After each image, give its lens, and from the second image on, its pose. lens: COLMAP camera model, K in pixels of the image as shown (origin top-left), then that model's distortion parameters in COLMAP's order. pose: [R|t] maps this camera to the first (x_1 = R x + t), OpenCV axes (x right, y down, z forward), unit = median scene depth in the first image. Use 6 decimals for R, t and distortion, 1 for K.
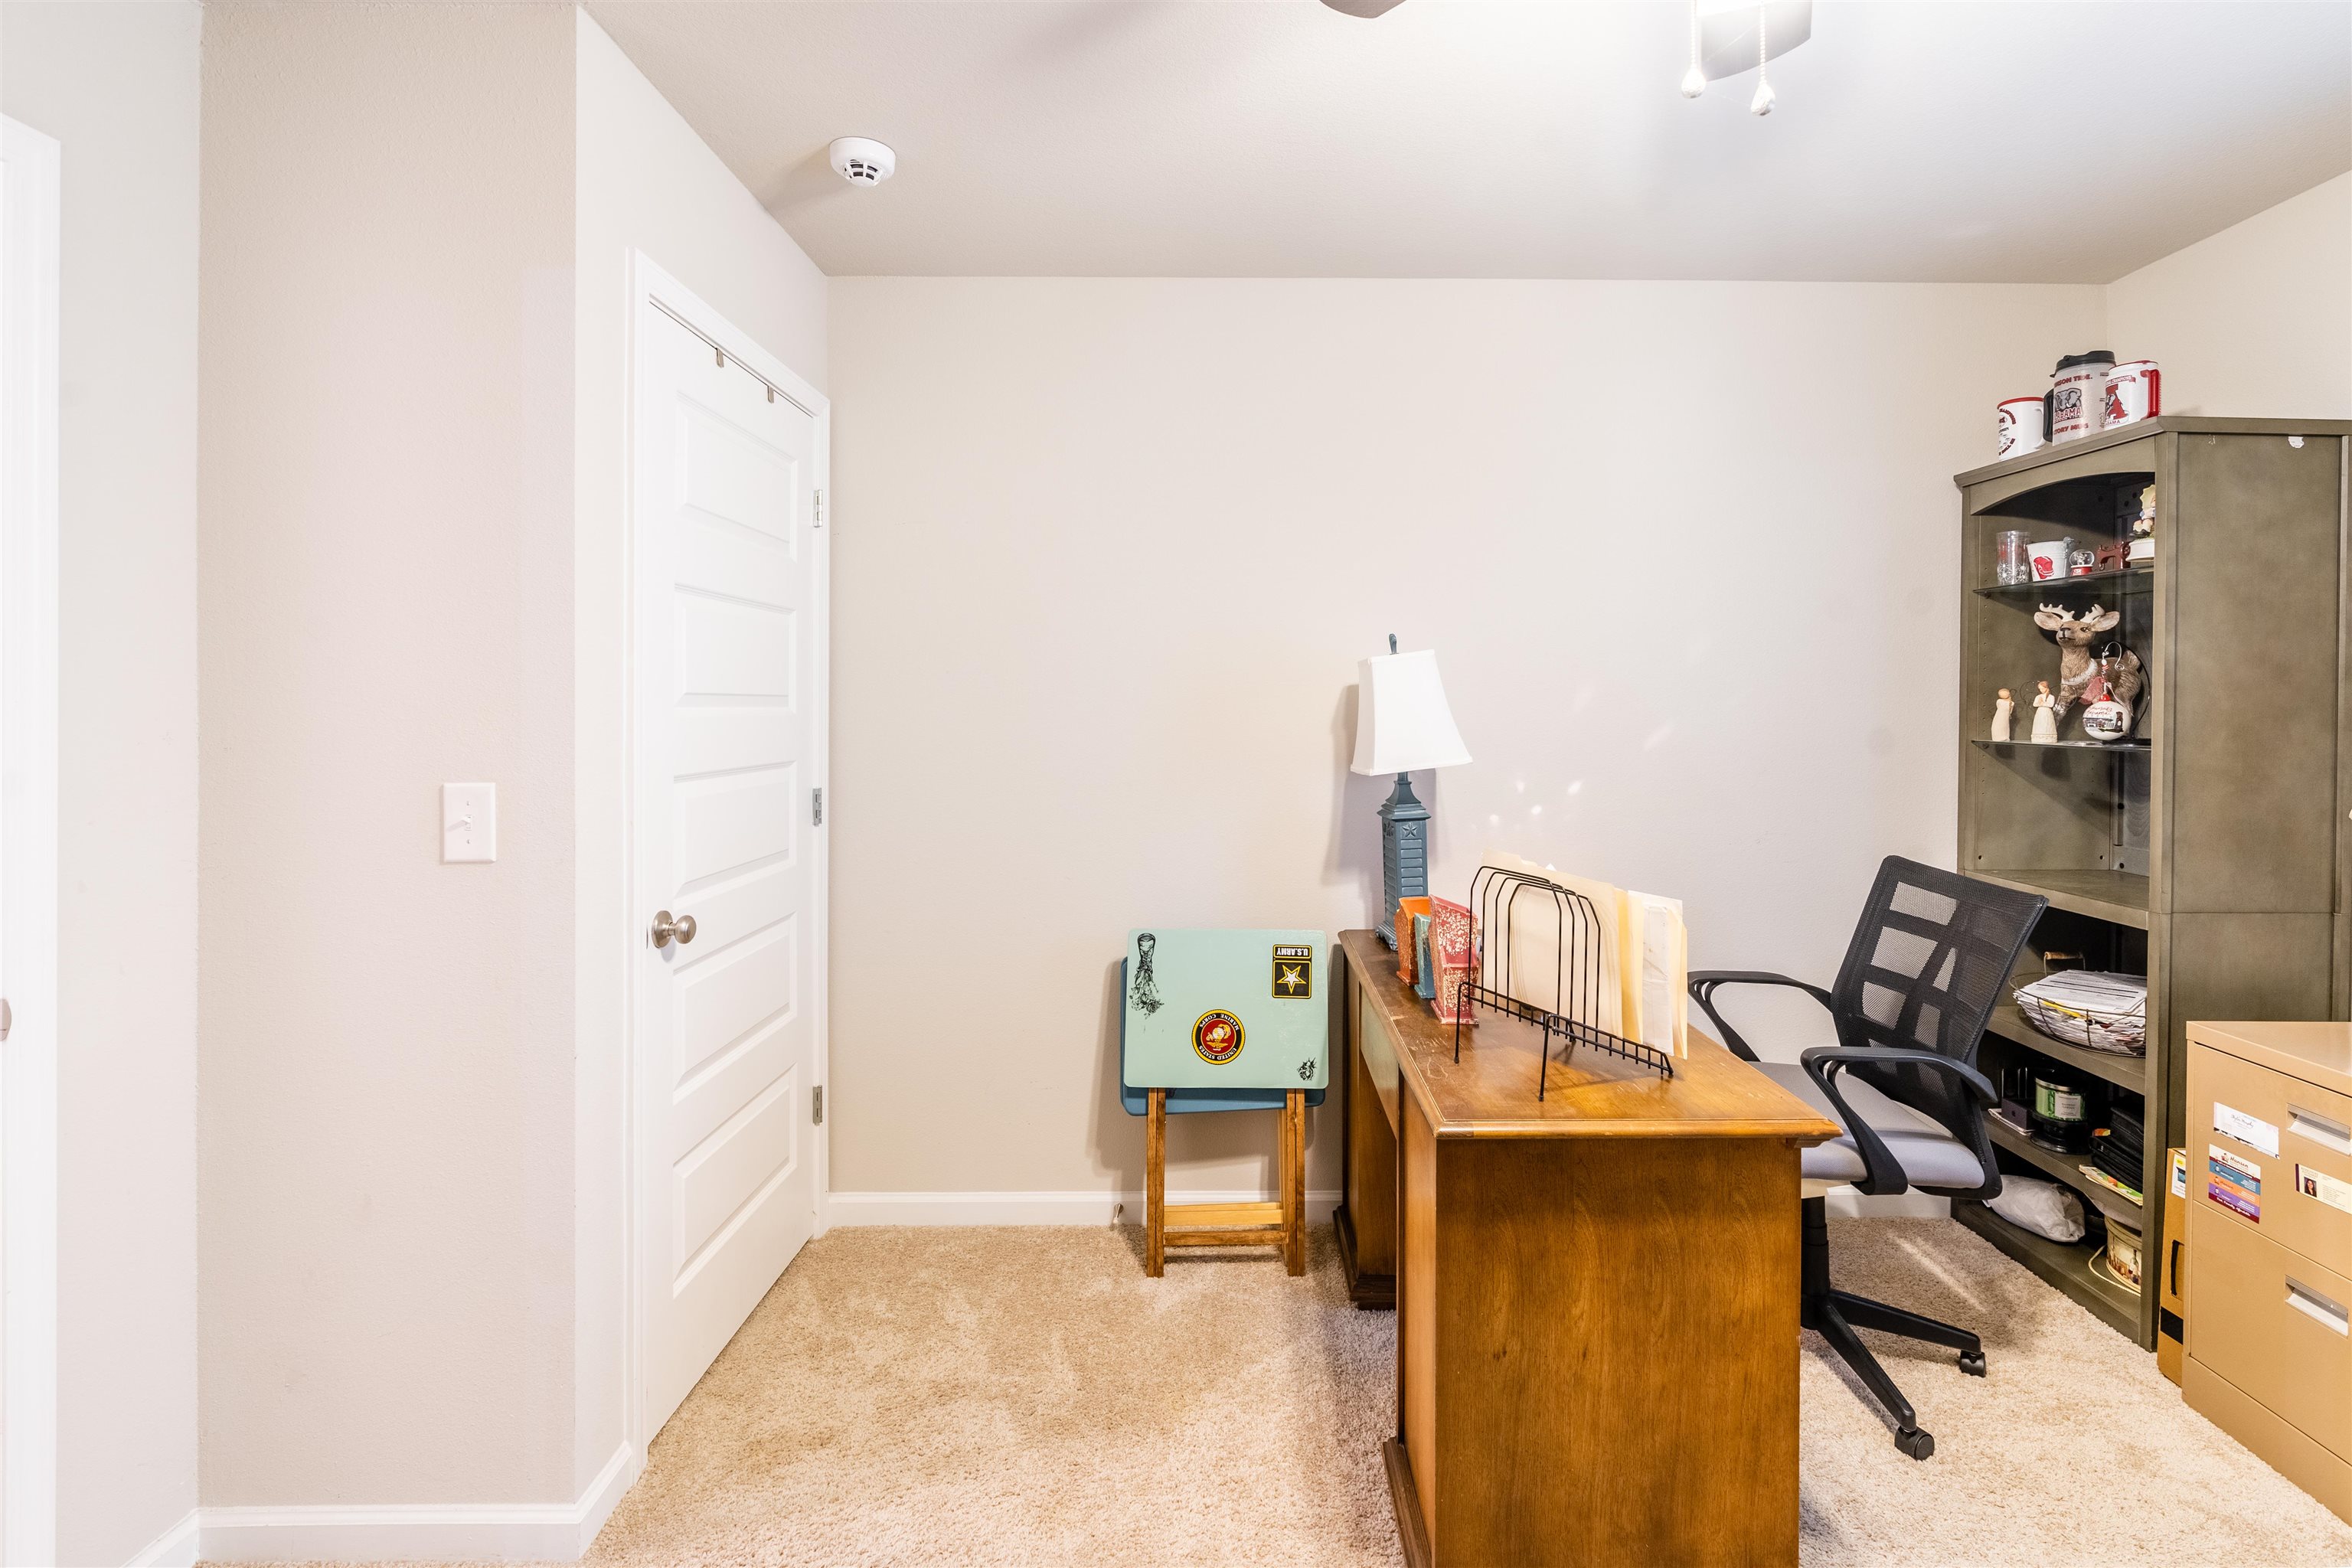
lens RADIAL K [[1090.6, 0, 1179.7], [0, 1090.6, 710.3], [0, 0, 1]] dist [-0.001326, 0.000013]
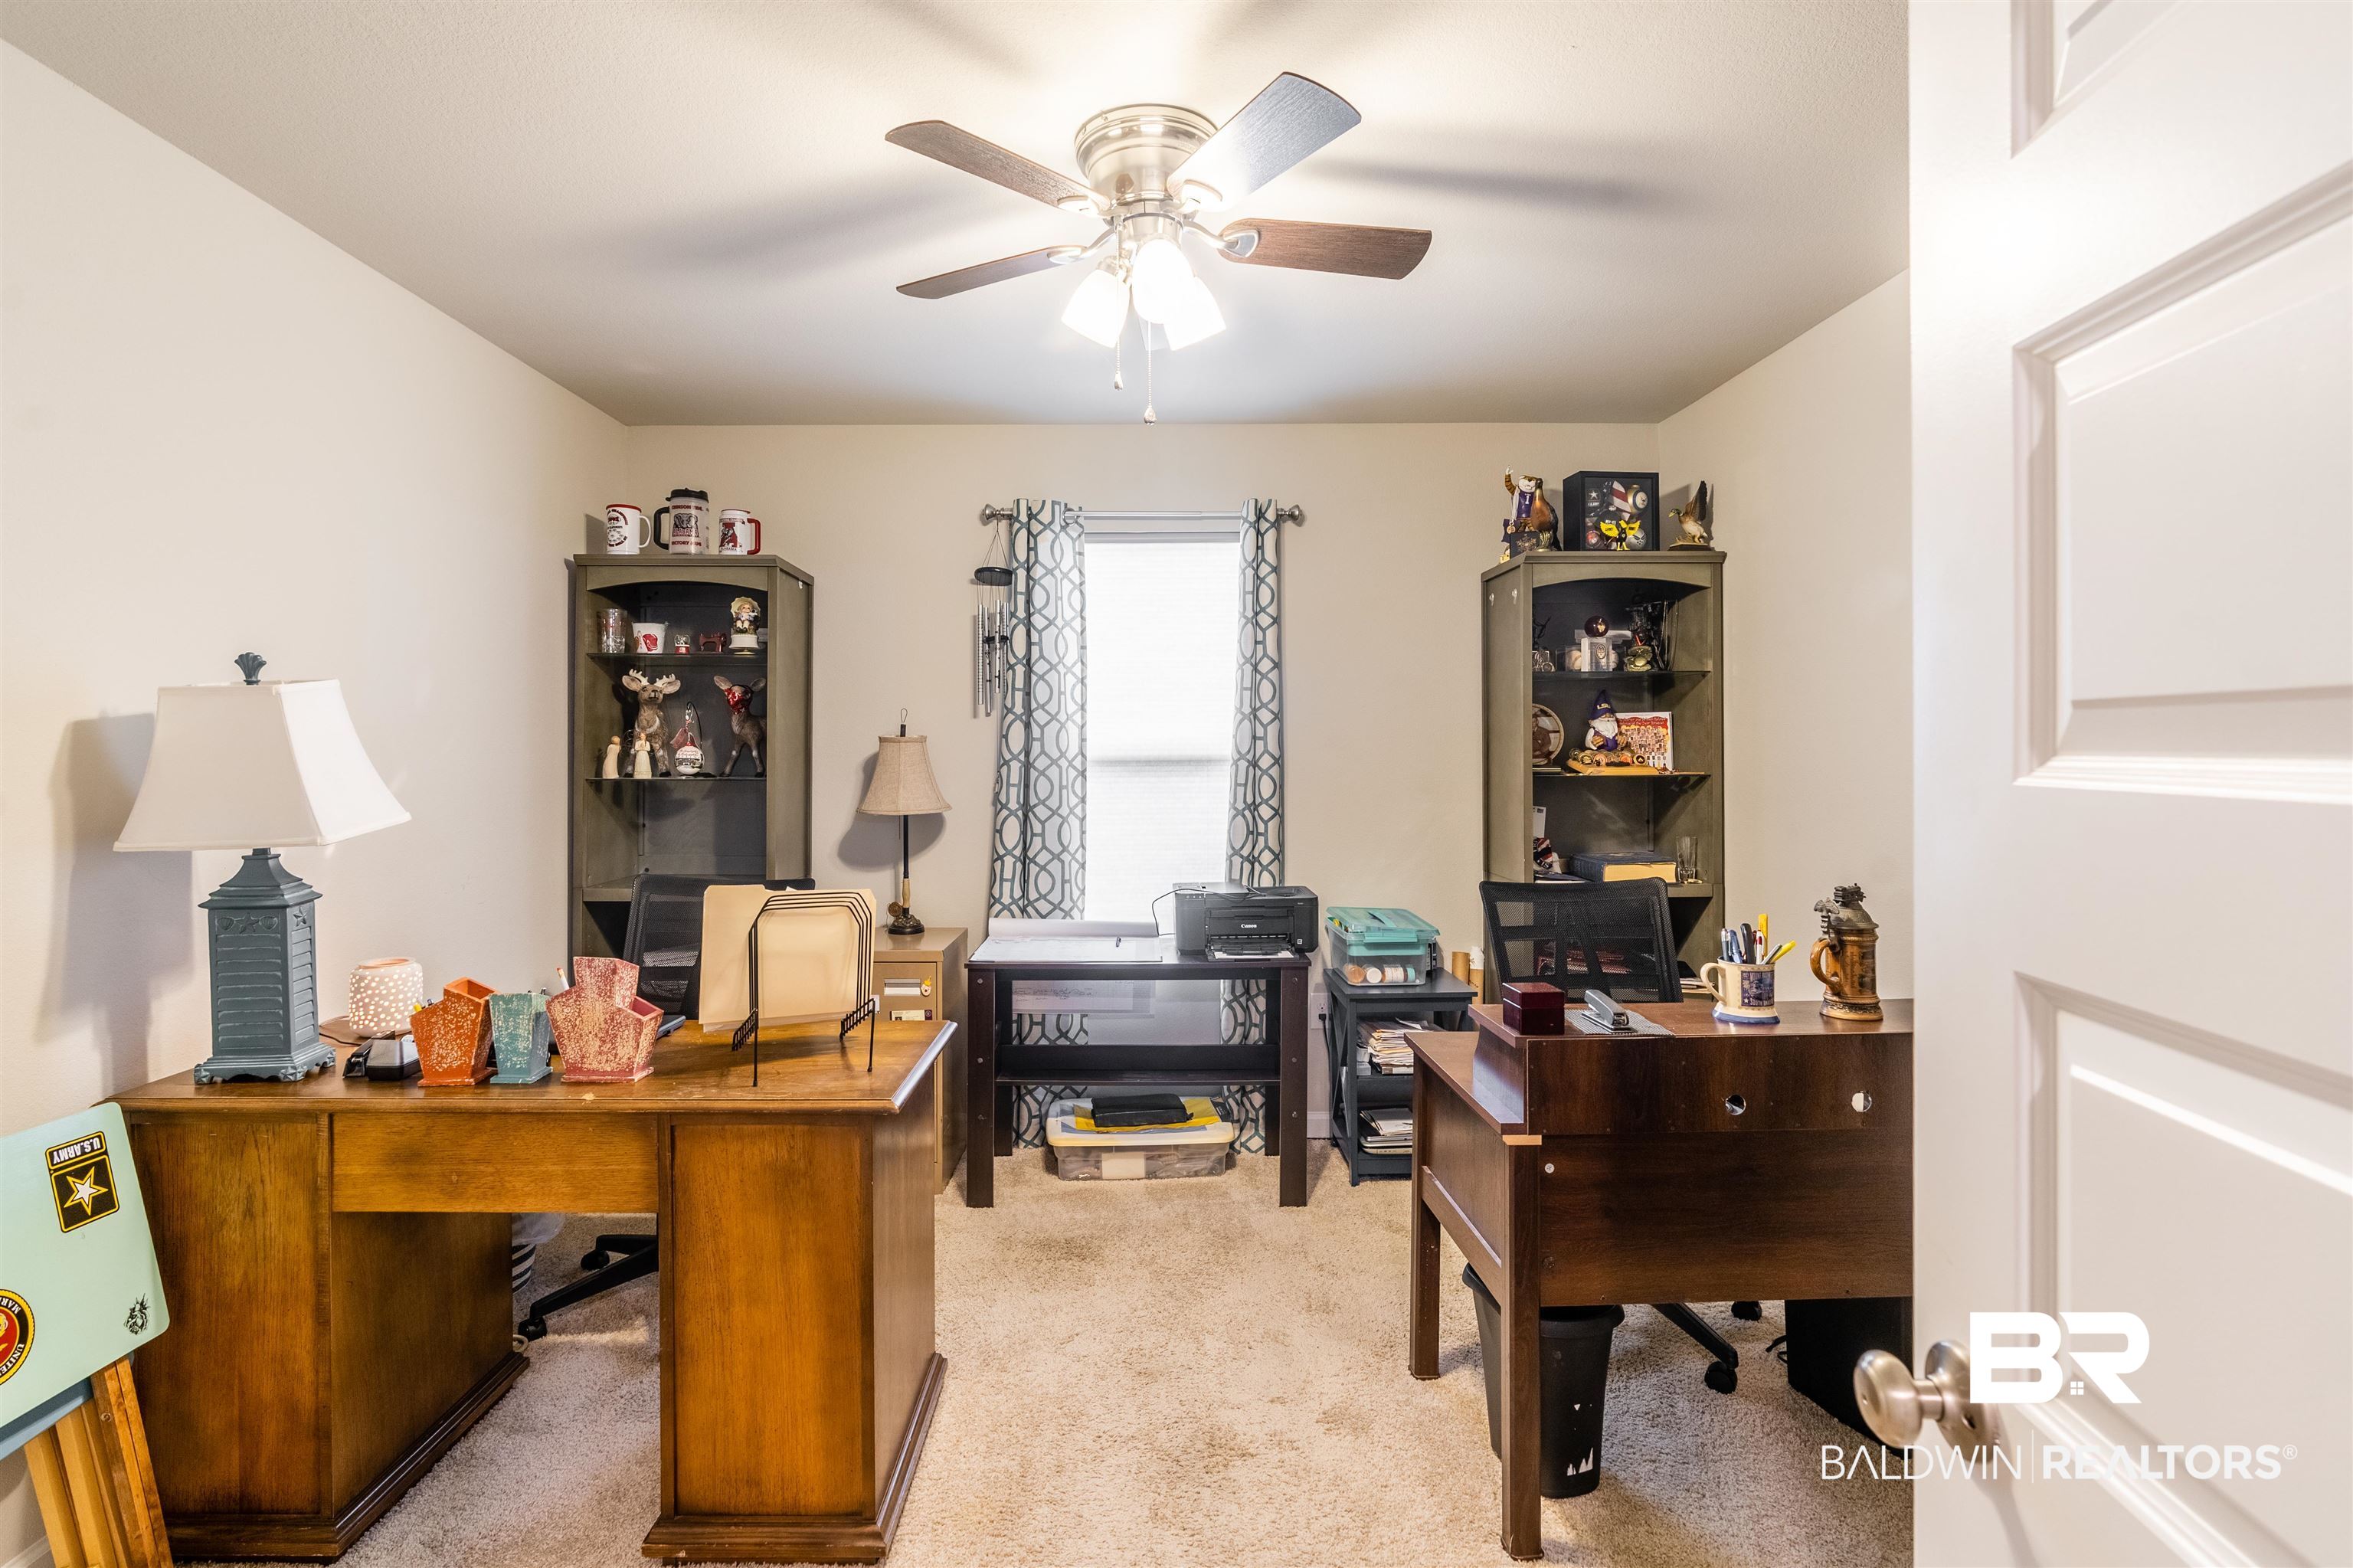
lens RADIAL K [[1111.6, 0, 1173.4], [0, 1111.6, 748.2], [0, 0, 1]] dist [0.000889, 0.000842]
pose [[0.015420, -0.002081, 0.999879, -0.506431], [0.005884, 0.999981, 0.001990, -0.004837], [-0.999864, 0.005852, 0.015432, 0.355199]]
